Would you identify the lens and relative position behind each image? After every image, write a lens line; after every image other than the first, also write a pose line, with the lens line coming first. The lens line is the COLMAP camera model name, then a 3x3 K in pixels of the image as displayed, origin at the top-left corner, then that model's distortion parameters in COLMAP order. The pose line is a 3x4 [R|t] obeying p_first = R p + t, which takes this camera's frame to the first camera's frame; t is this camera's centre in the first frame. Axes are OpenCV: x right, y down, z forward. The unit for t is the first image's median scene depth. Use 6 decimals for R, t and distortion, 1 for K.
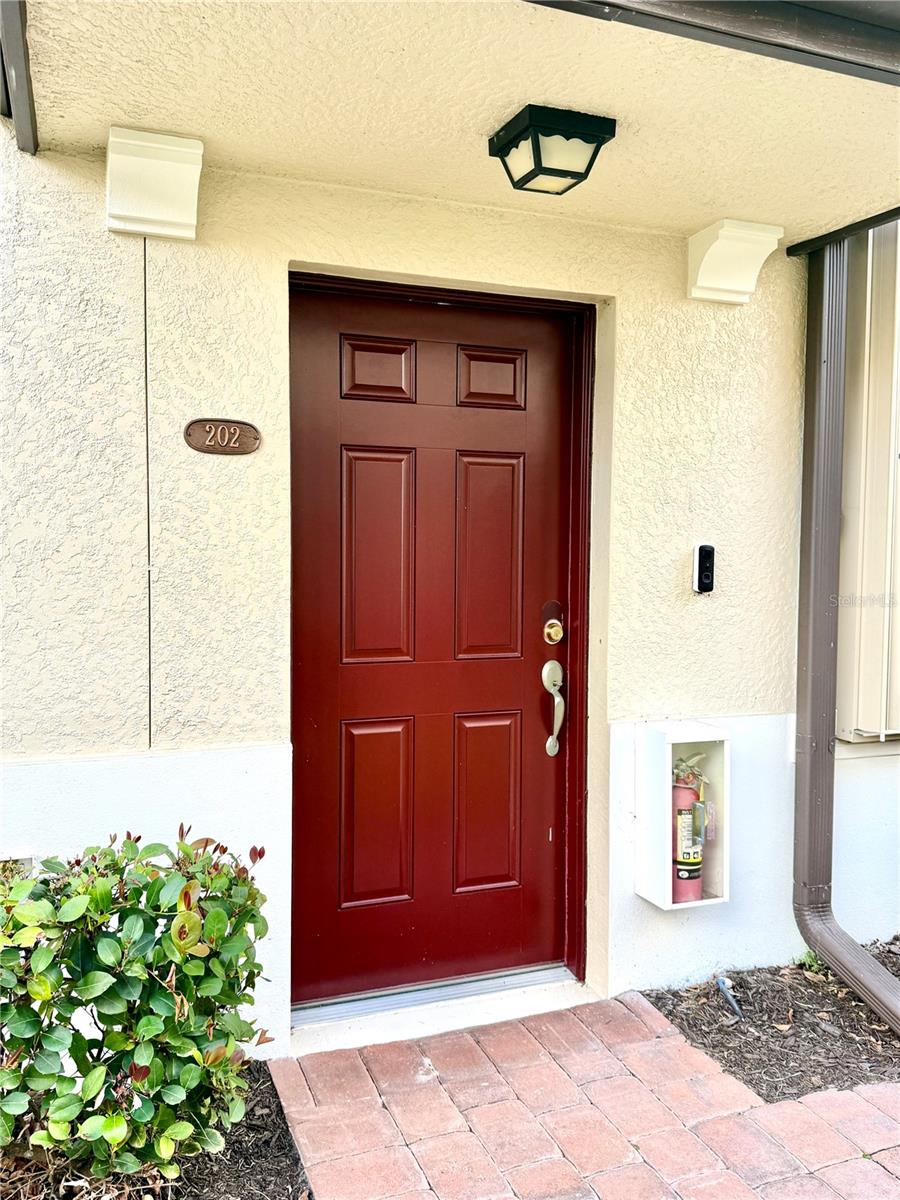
lens RADIAL K [[1010.2, 0, 450.0], [0, 1010.2, 605.4], [0, 0, 1]] dist [0.055421, -0.054608]
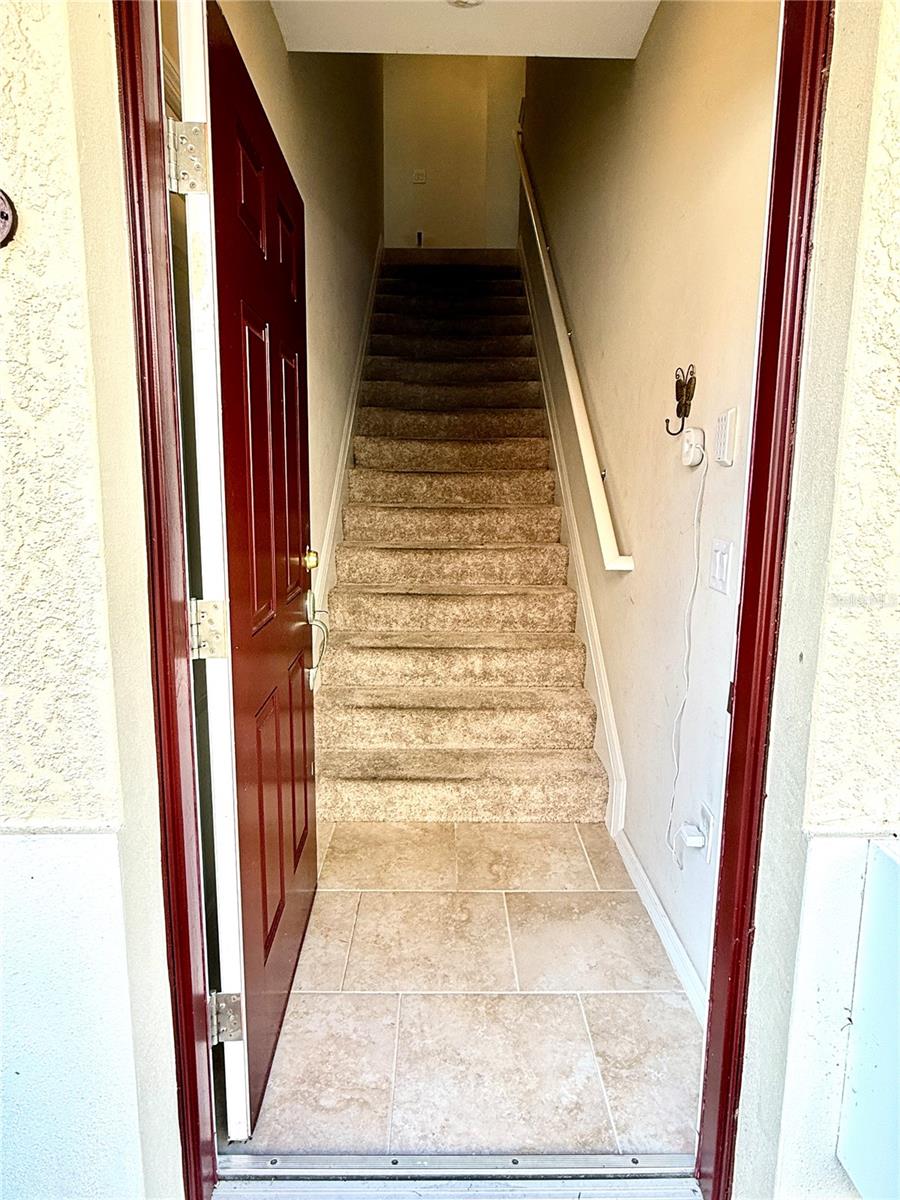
lens RADIAL K [[703.1, 0, 446.0], [0, 703.1, 591.6], [0, 0, 1]] dist [-0.002306, -0.004278]
pose [[0.935229, 0.057664, -0.349316, 0.113333], [-0.023206, 0.994510, 0.102039, -0.025941], [0.353282, -0.087324, 0.931433, 0.678543]]
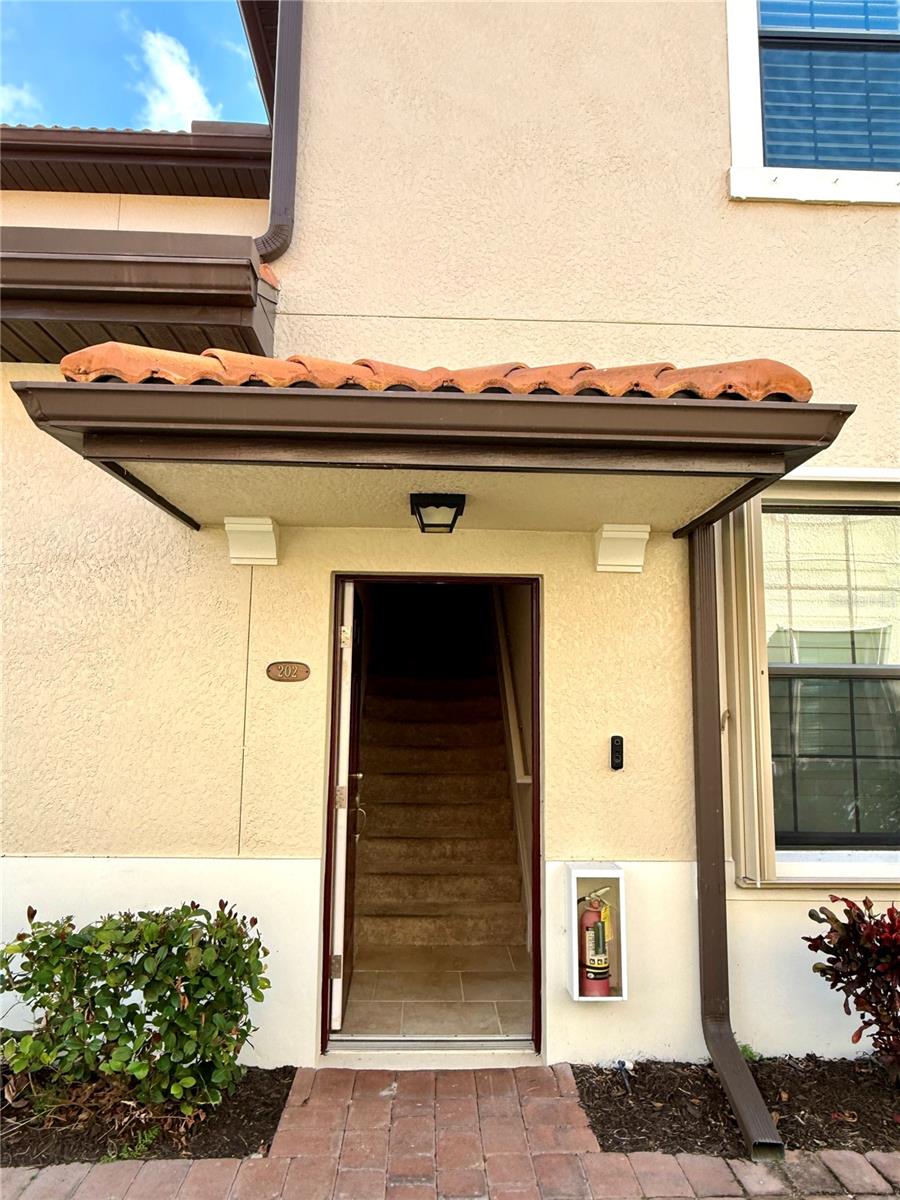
lens RADIAL K [[799.0, 0, 446.0], [0, 799.0, 601.2], [0, 0, 1]] dist [-0.002518, 0.010160]
pose [[0.942229, -0.040200, -0.332547, 0.441086], [-0.023071, 0.982627, -0.184153, -0.035264], [0.334173, 0.181187, 0.924932, -0.180350]]
